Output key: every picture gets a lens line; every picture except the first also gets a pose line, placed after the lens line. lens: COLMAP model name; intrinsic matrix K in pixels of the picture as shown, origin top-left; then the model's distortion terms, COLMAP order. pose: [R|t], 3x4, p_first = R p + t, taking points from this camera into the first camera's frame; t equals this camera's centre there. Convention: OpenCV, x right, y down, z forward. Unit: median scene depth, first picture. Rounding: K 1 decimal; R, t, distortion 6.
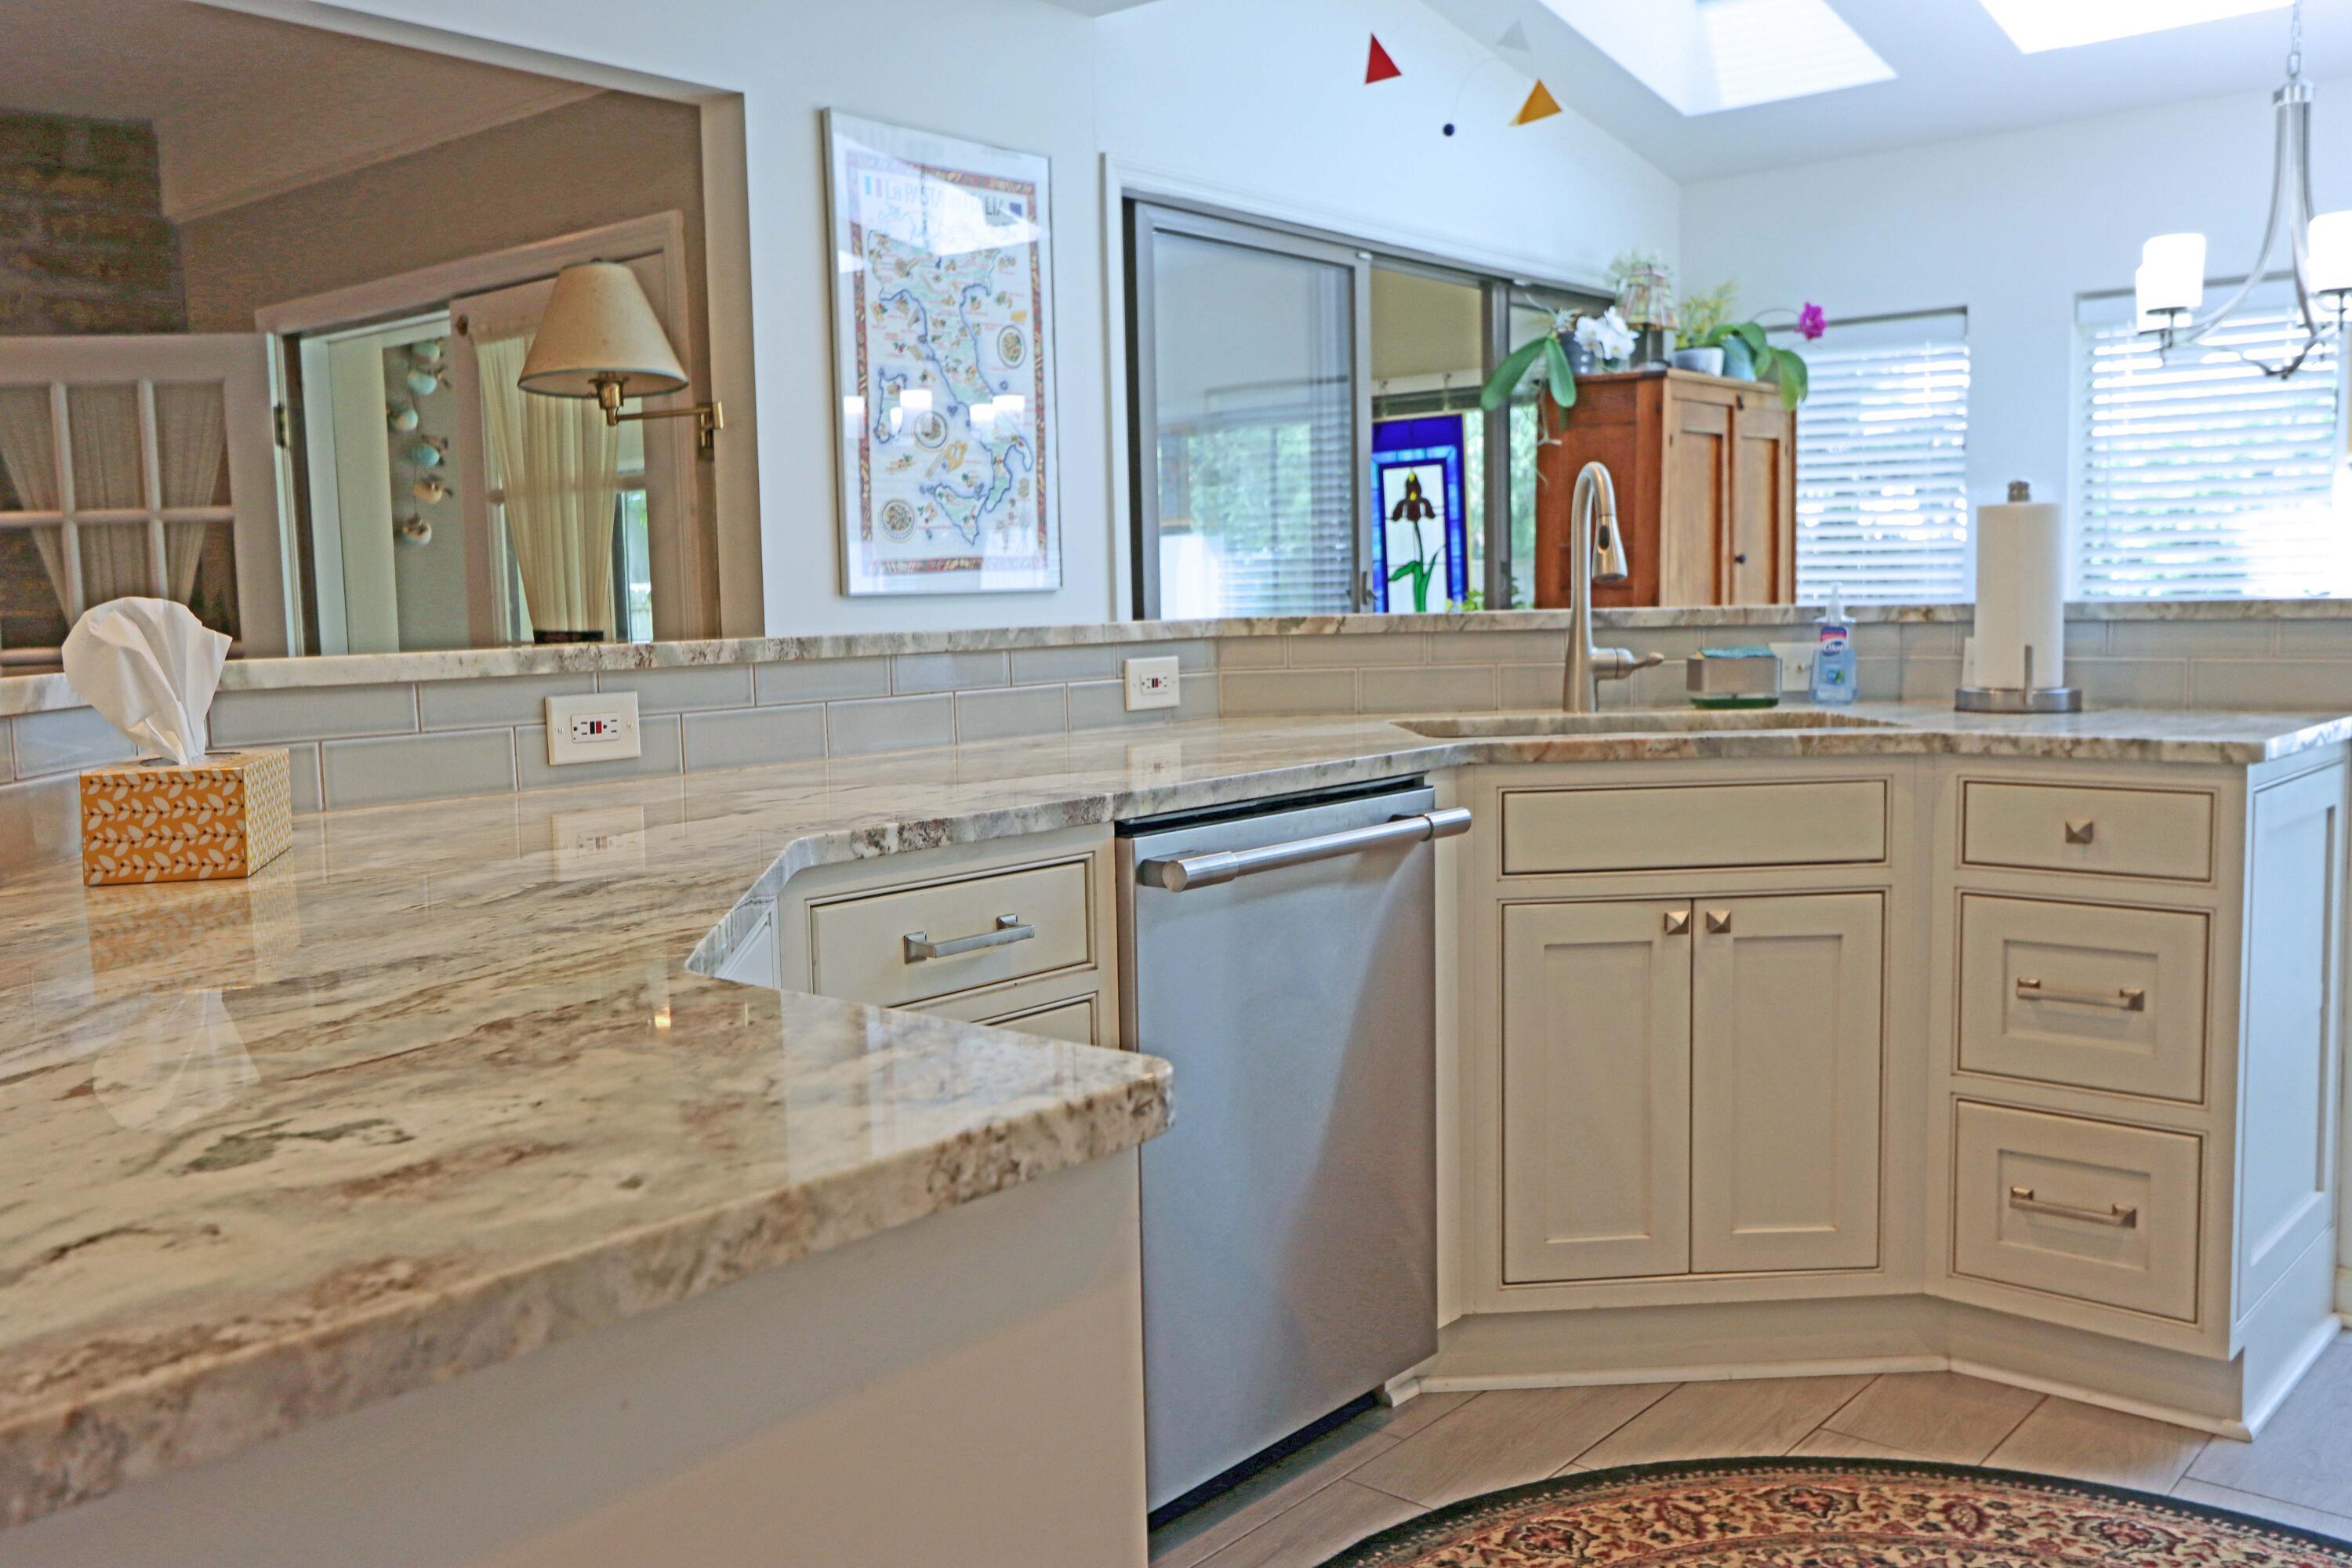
lens RADIAL K [[1948.7, 0, 1176.0], [0, 1948.7, 784.0], [0, 0, 1]] dist [0.008638, 0.009828]
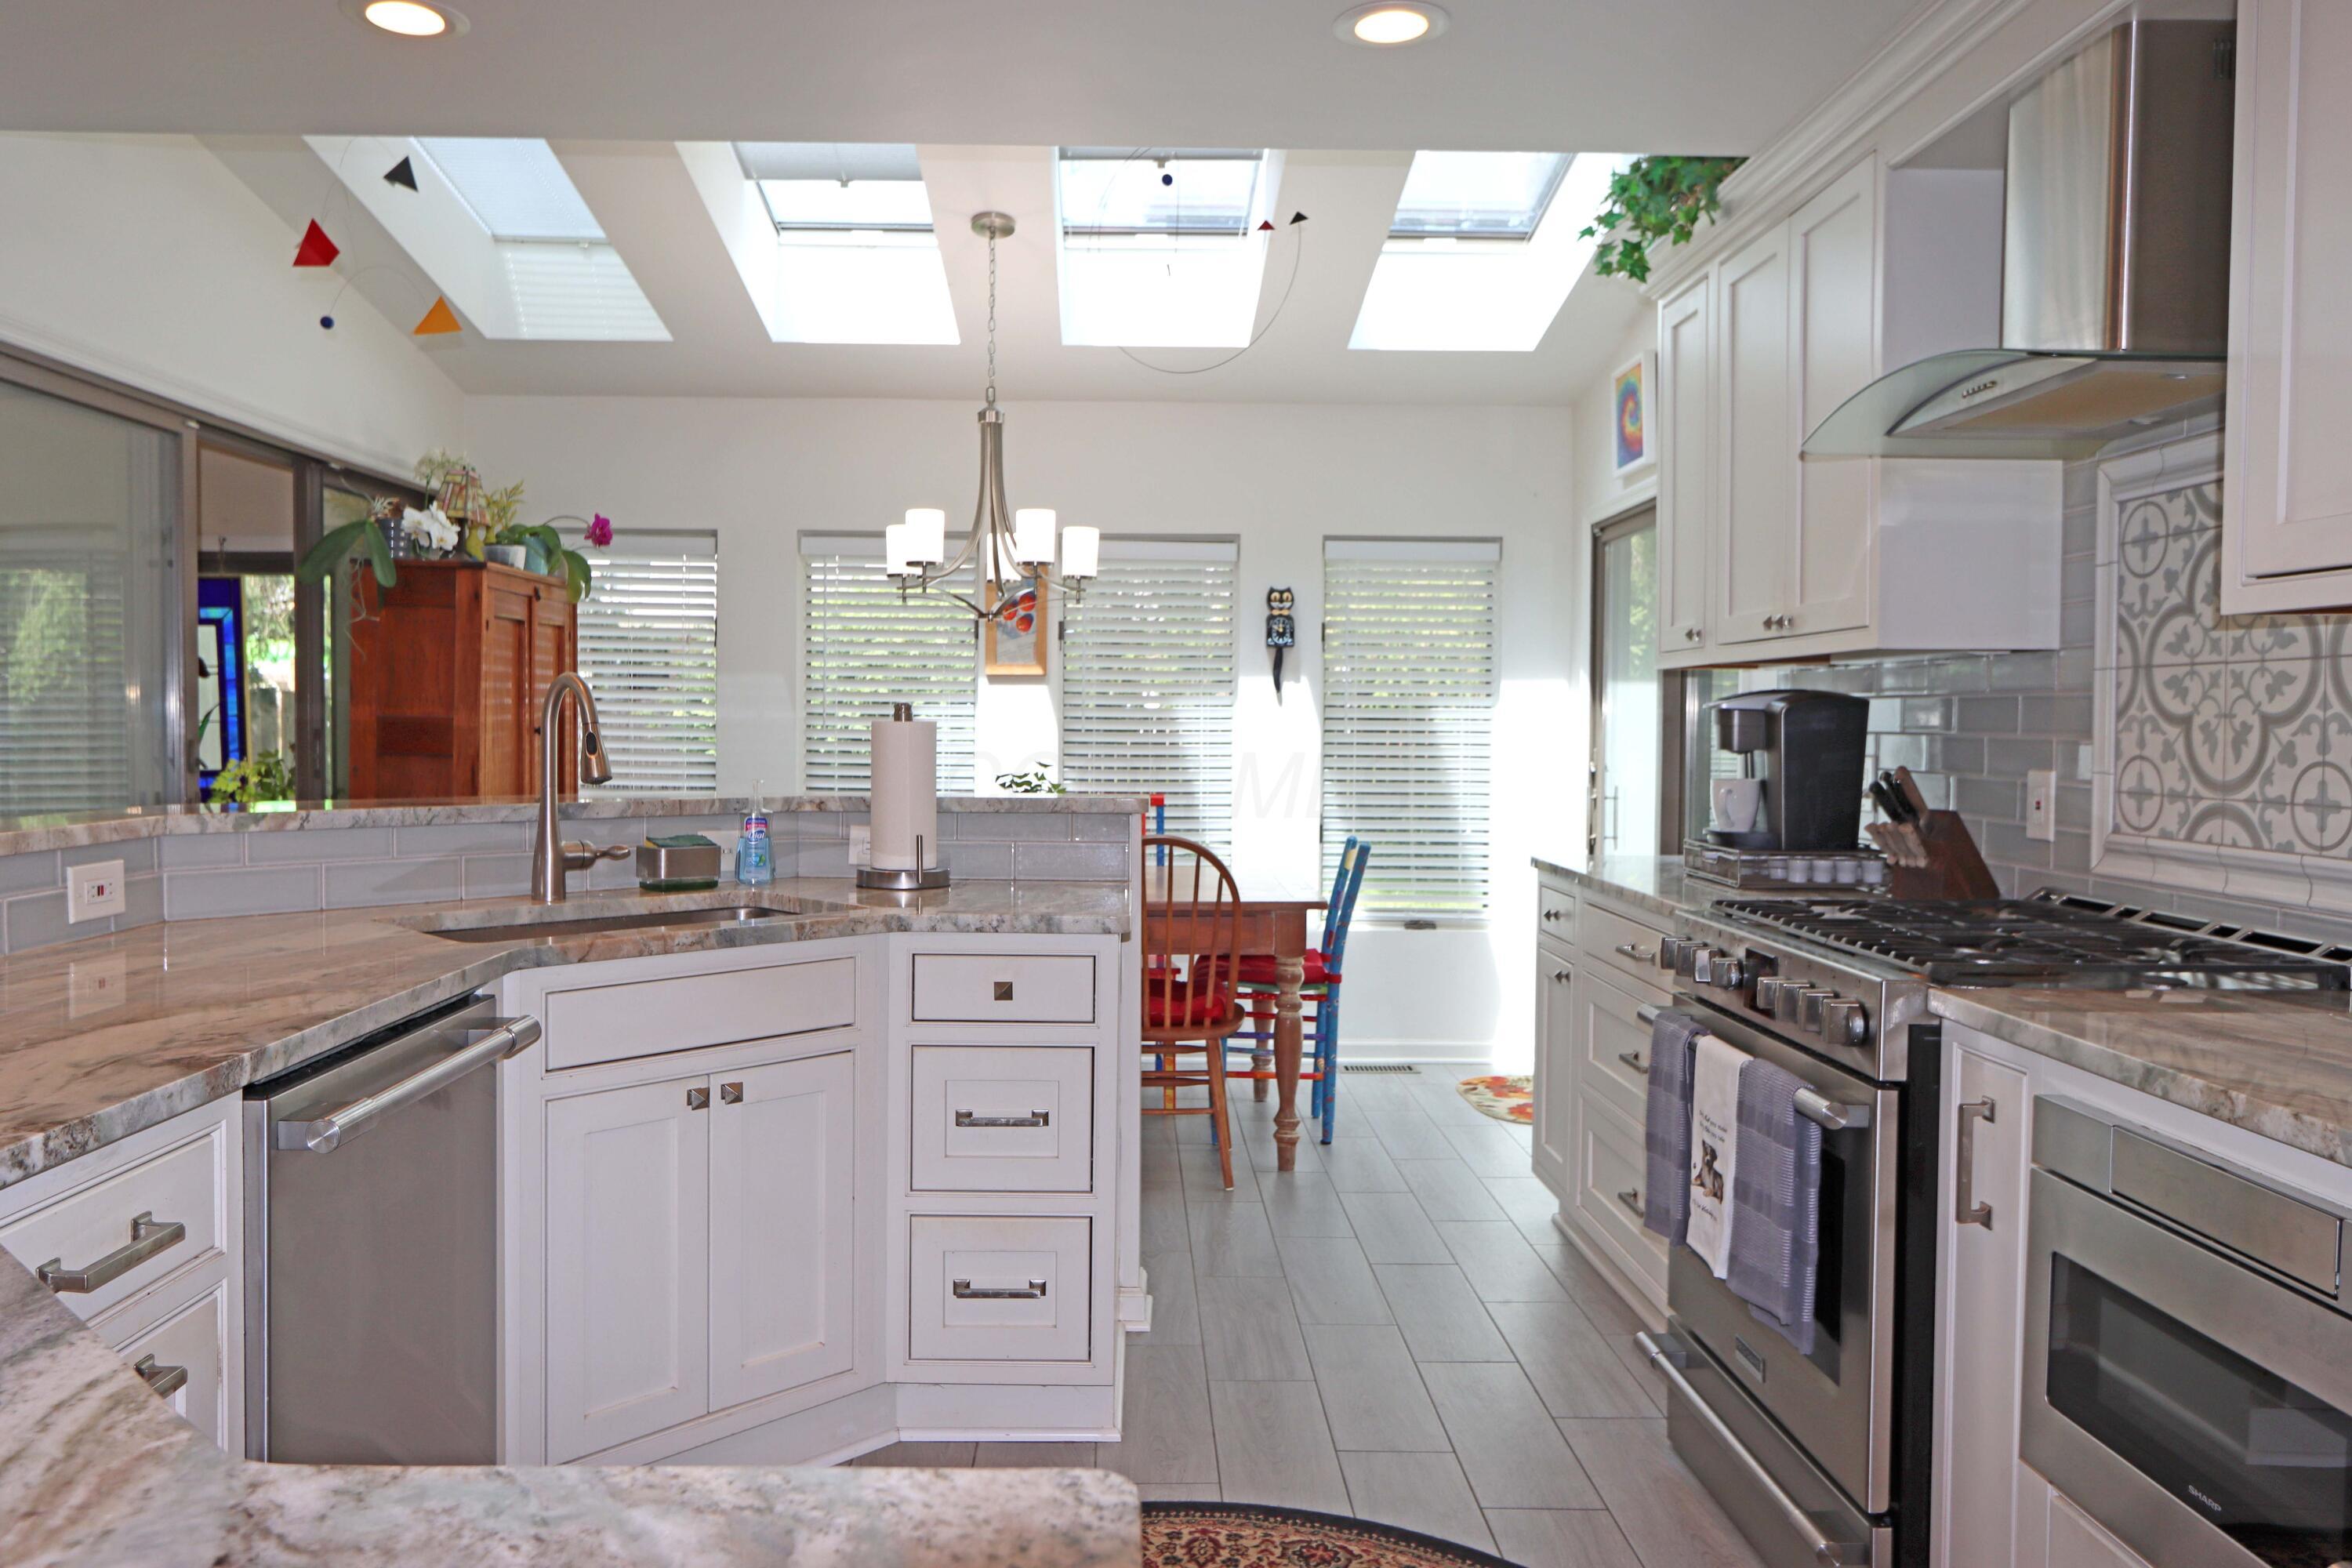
lens RADIAL K [[1651.9, 0, 1131.0], [0, 1651.9, 785.3], [0, 0, 1]] dist [-0.005489, 0.000287]
pose [[0.754319, 0.002253, 0.656504, -0.092600], [0.039753, 0.998002, -0.049101, -0.026658], [-0.655303, 0.063136, 0.752723, 0.064883]]
